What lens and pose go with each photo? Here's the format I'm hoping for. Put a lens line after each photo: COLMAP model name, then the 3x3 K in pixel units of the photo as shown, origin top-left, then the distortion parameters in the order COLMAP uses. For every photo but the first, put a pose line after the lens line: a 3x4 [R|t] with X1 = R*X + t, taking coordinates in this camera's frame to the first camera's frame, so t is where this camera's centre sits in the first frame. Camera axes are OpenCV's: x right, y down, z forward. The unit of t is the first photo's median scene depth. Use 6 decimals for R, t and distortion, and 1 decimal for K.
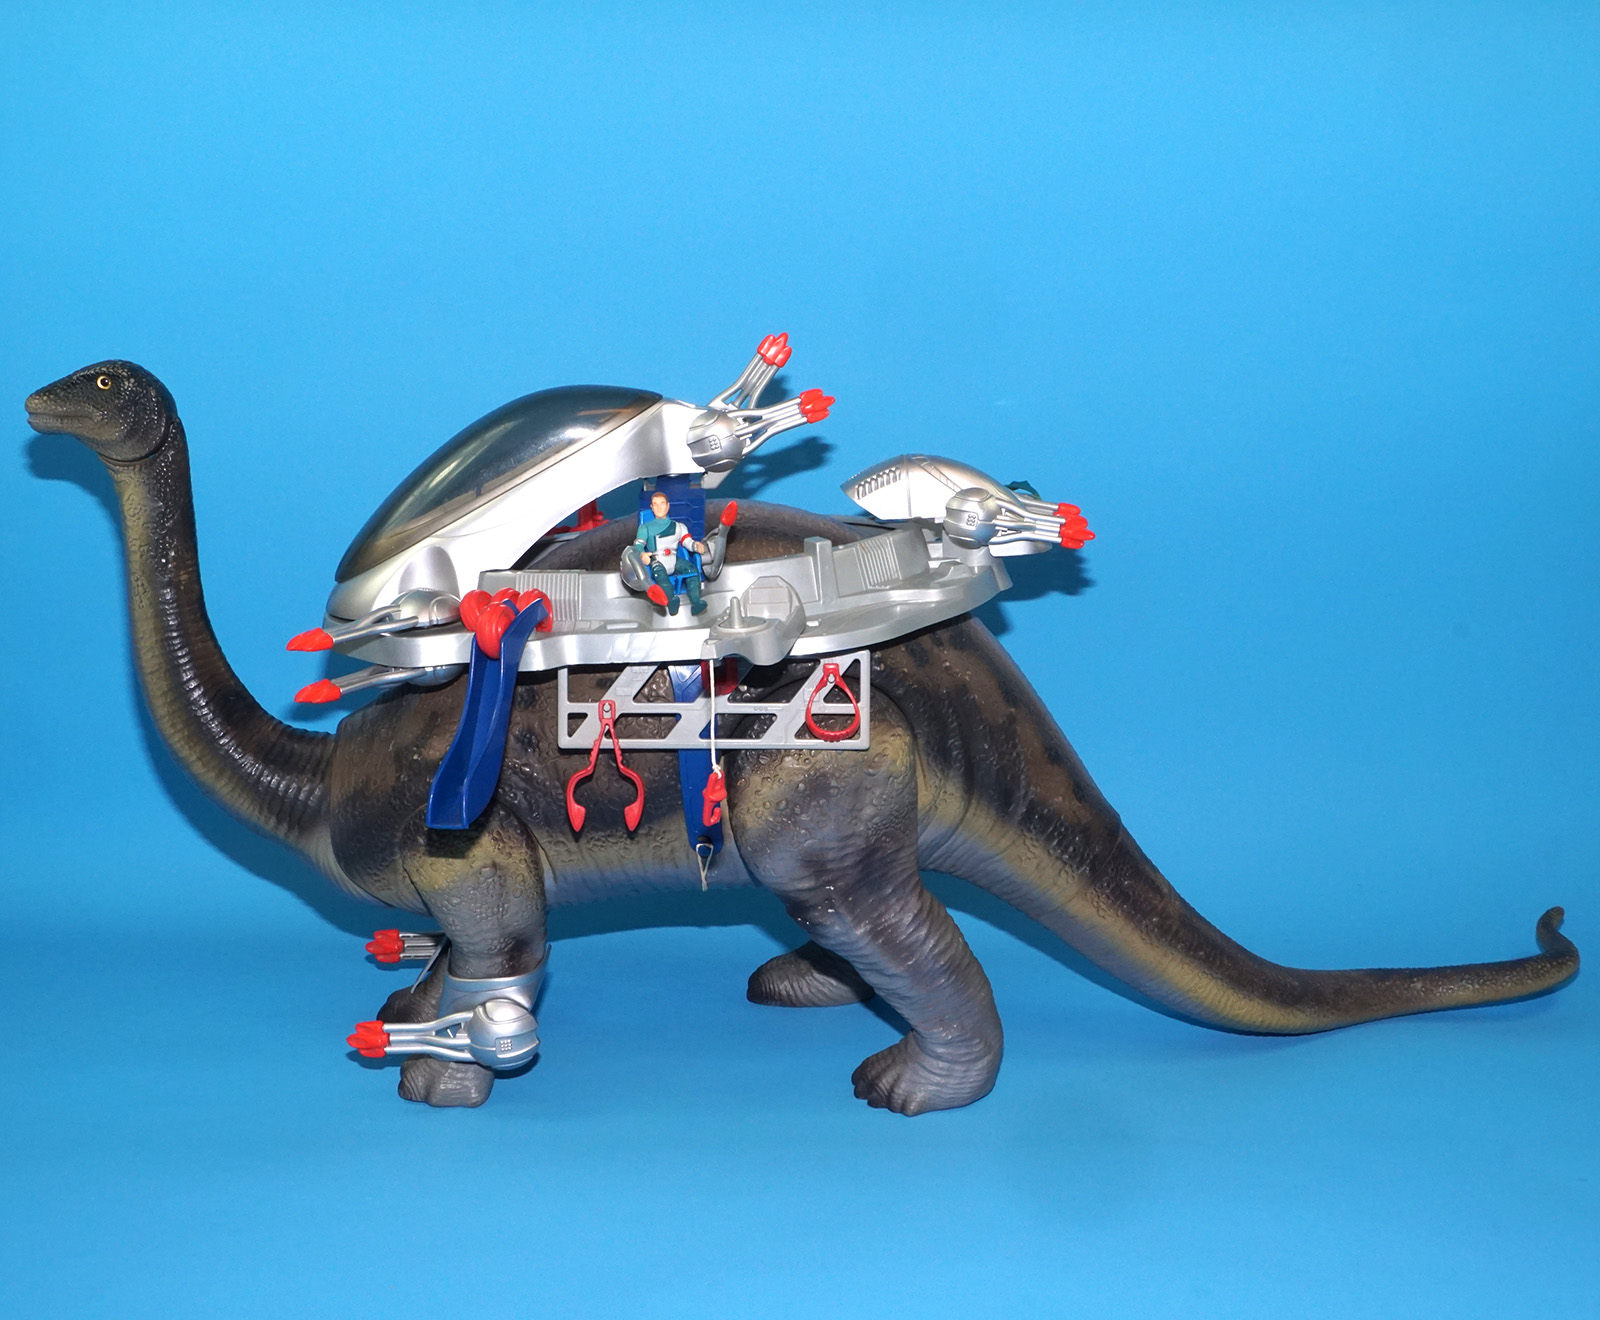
lens RADIAL K [[1976.1, 0, 789.0], [0, 1976.1, 664.8], [0, 0, 1]] dist [0.001981, 0.000000]
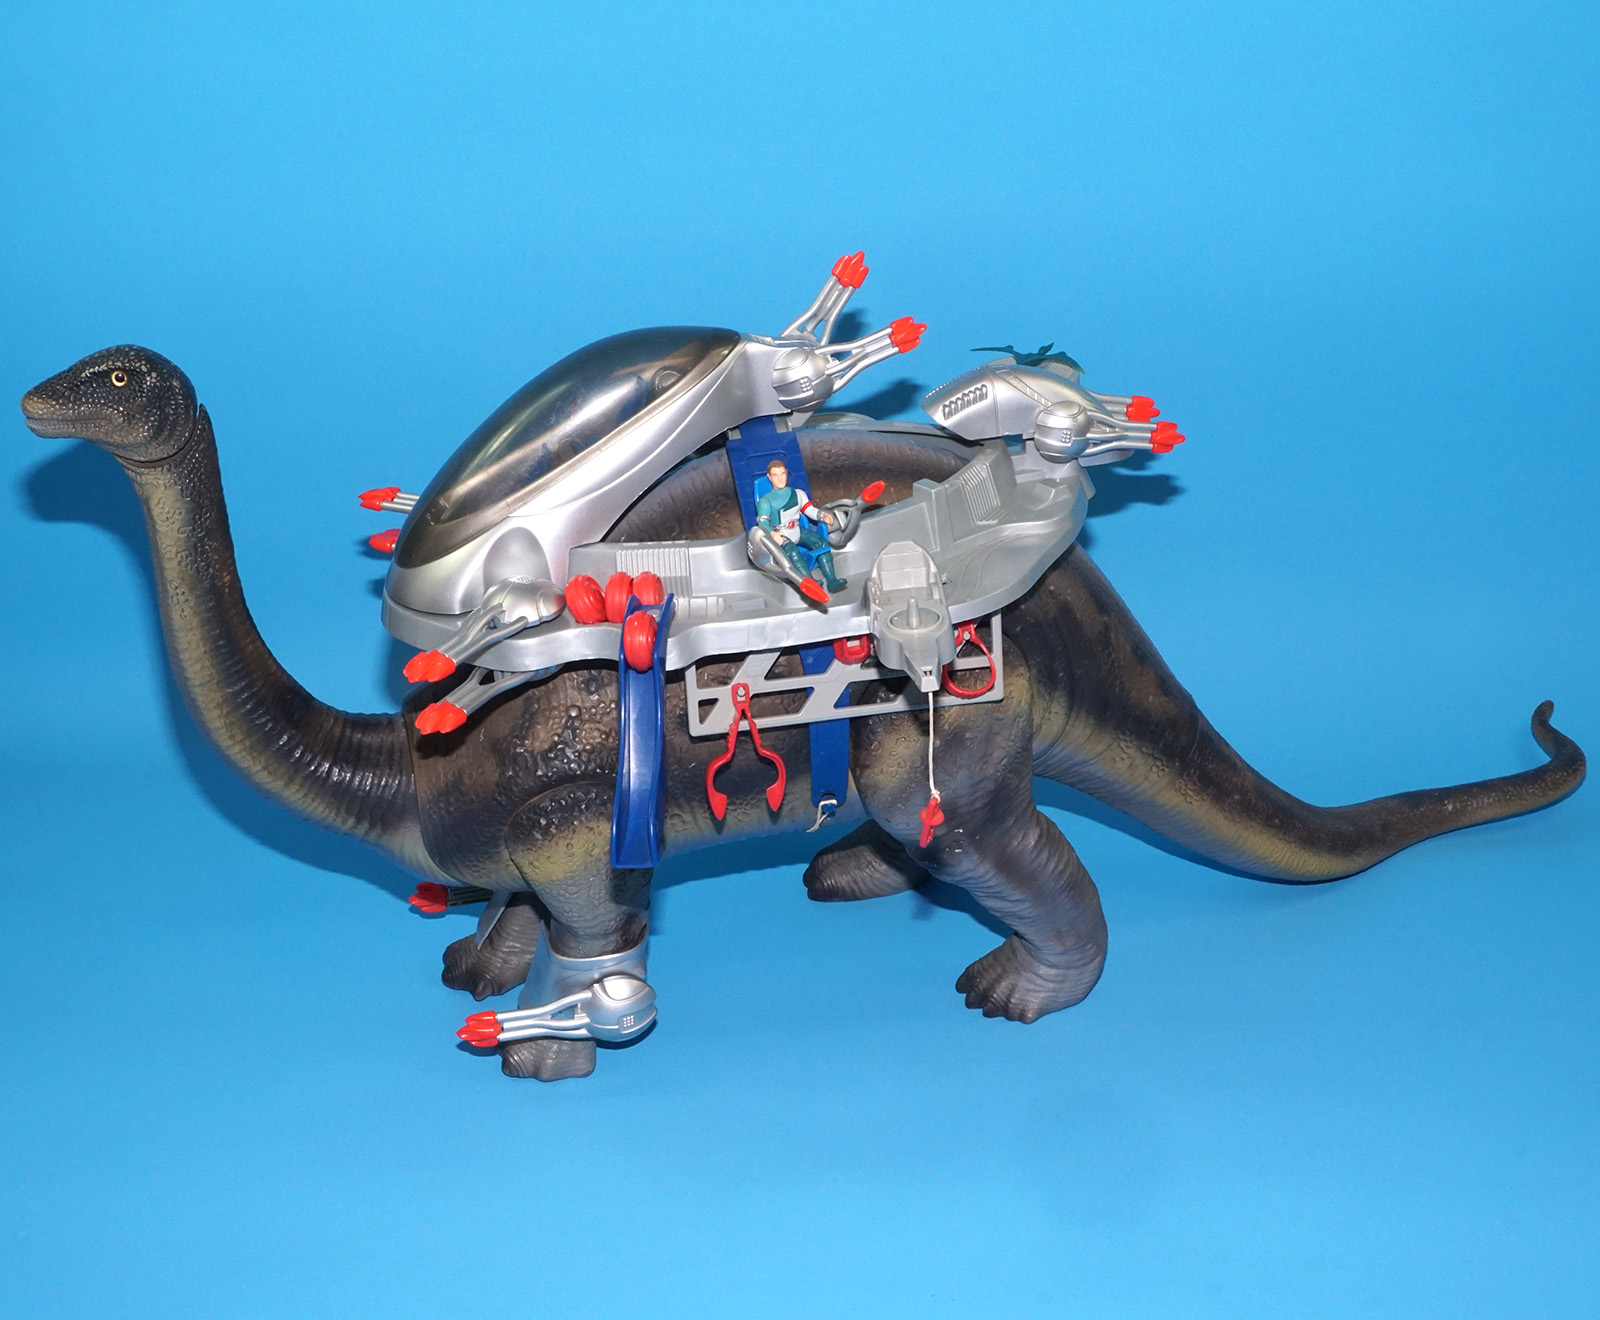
lens RADIAL K [[2127.0, 0, 807.9], [0, 2127.0, 656.1], [0, 0, 1]] dist [0.006177, 0.000000]
pose [[0.976299, -0.112513, 0.184880, -0.234079], [0.072622, 0.975027, 0.209879, -0.195927], [-0.203877, -0.191478, 0.960089, 0.012568]]
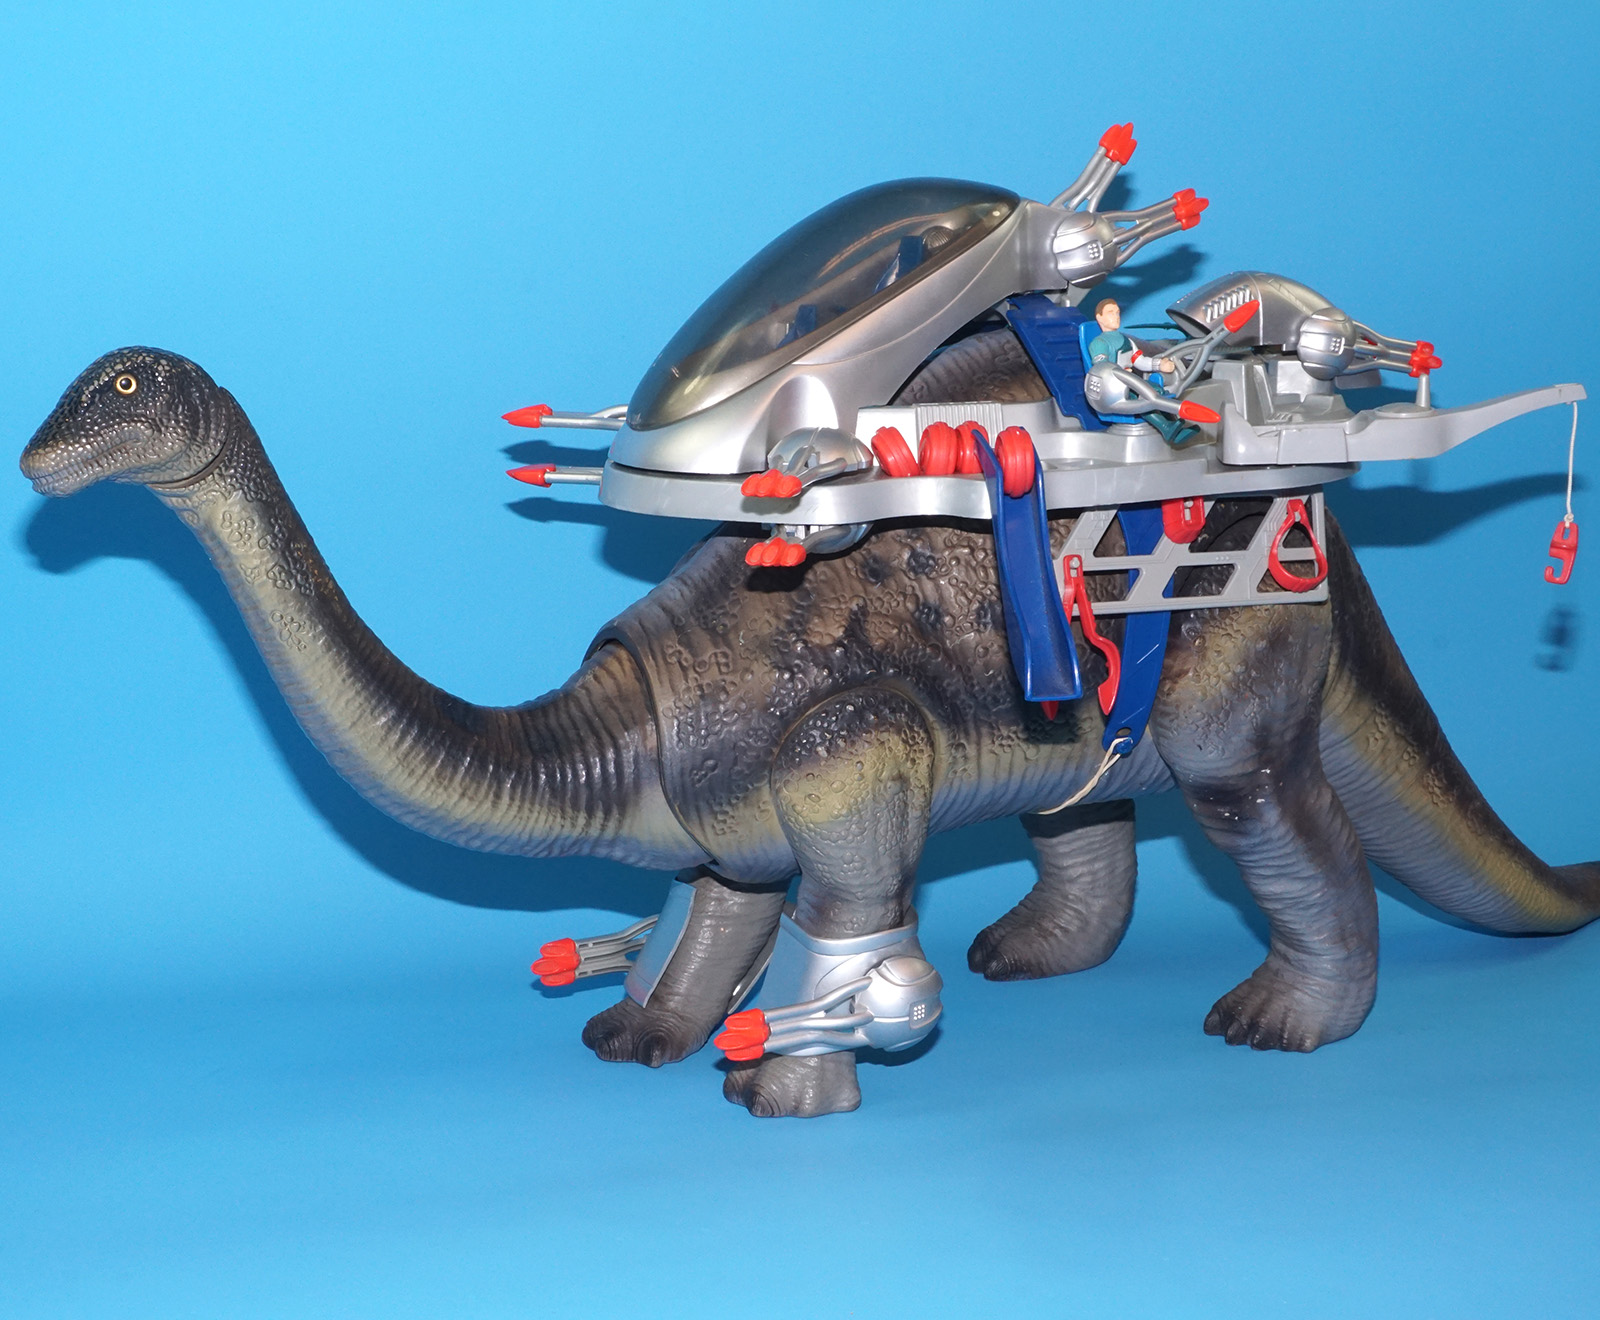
lens RADIAL K [[2666.1, 0, 805.0], [0, 2666.1, 628.6], [0, 0, 1]] dist [0.056416, 0.000000]
pose [[0.891448, -0.047514, 0.450625, -0.648080], [0.068122, 0.997237, -0.029614, 0.069381], [-0.447973, 0.057097, 0.892222, 0.068539]]
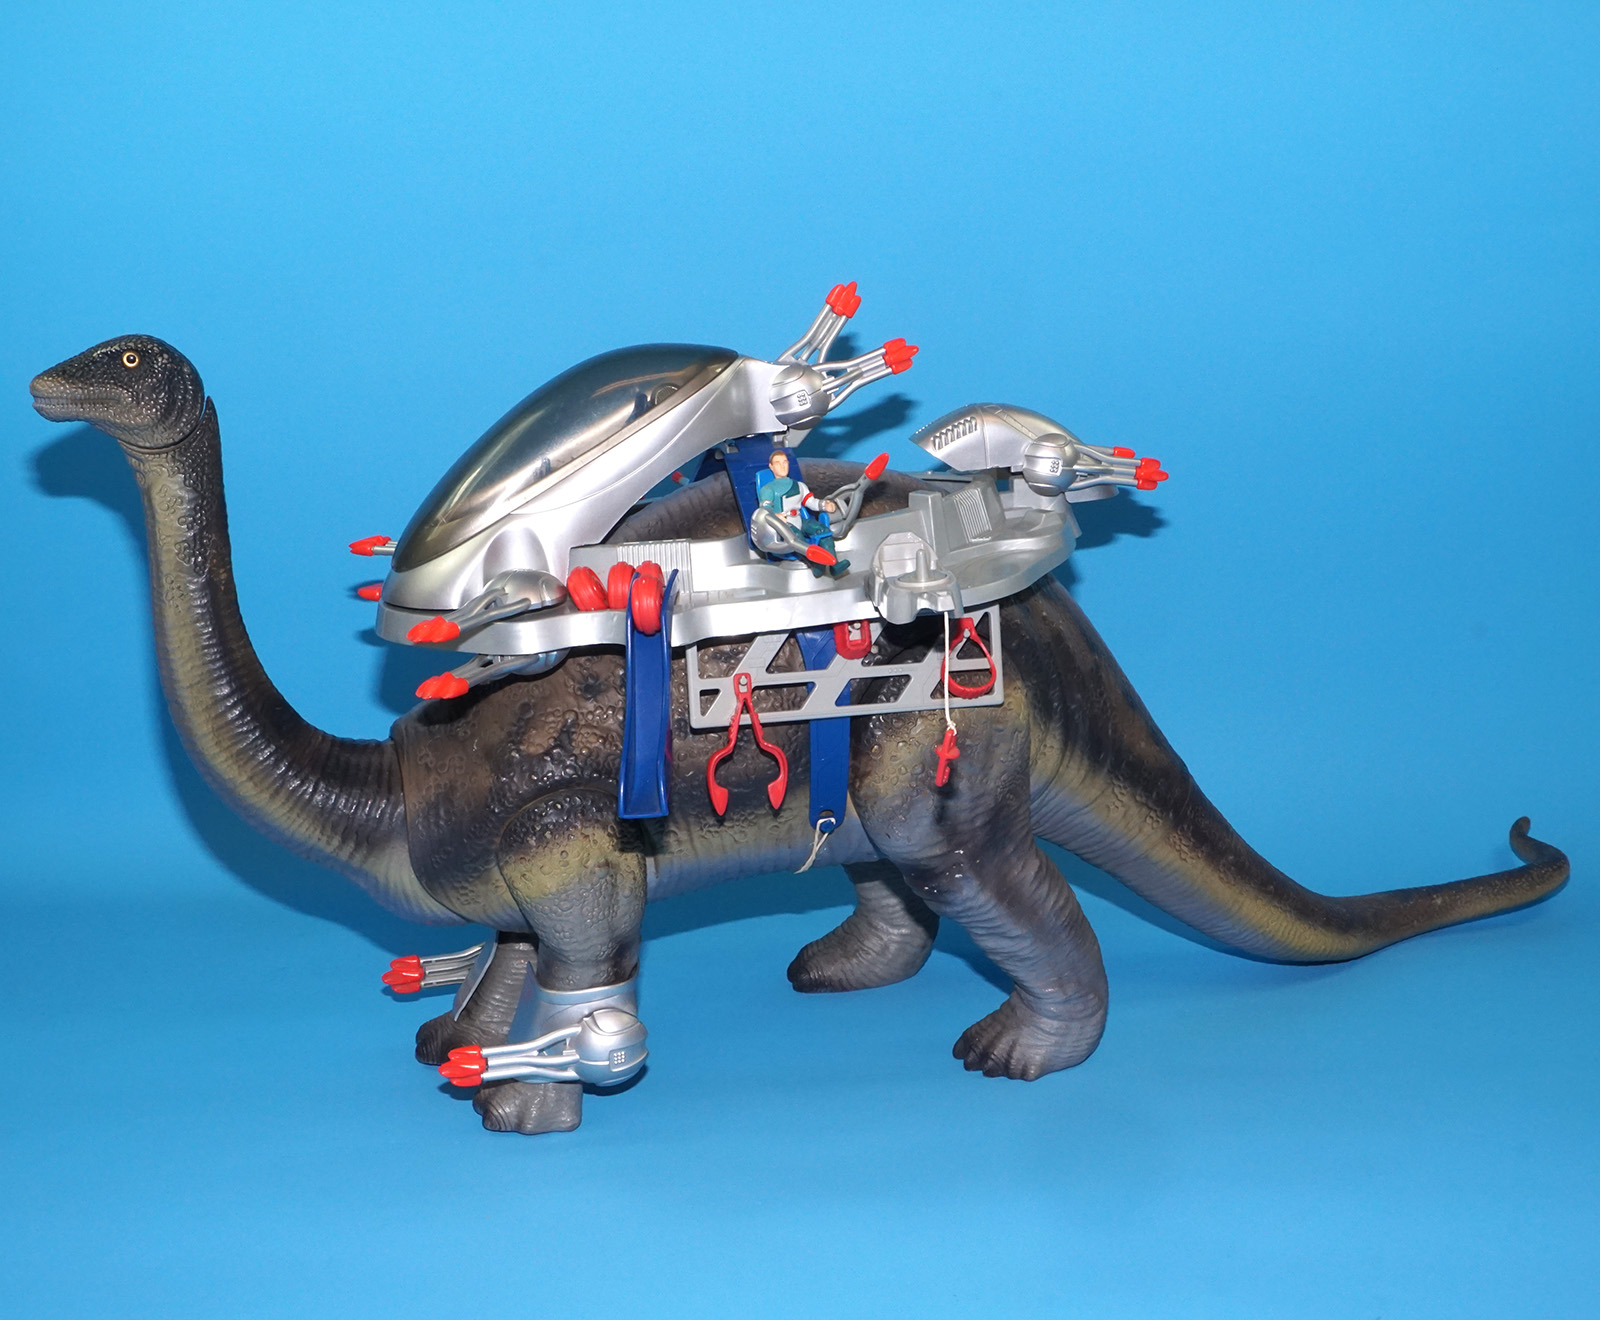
lens RADIAL K [[2127.0, 0, 803.7], [0, 2127.0, 660.2], [0, 0, 1]] dist [0.006177, 0.000000]
pose [[0.966818, -0.073232, 0.244745, -0.294327], [0.074777, 0.997196, 0.002990, 0.010310], [-0.244277, 0.015410, 0.969583, 0.007560]]
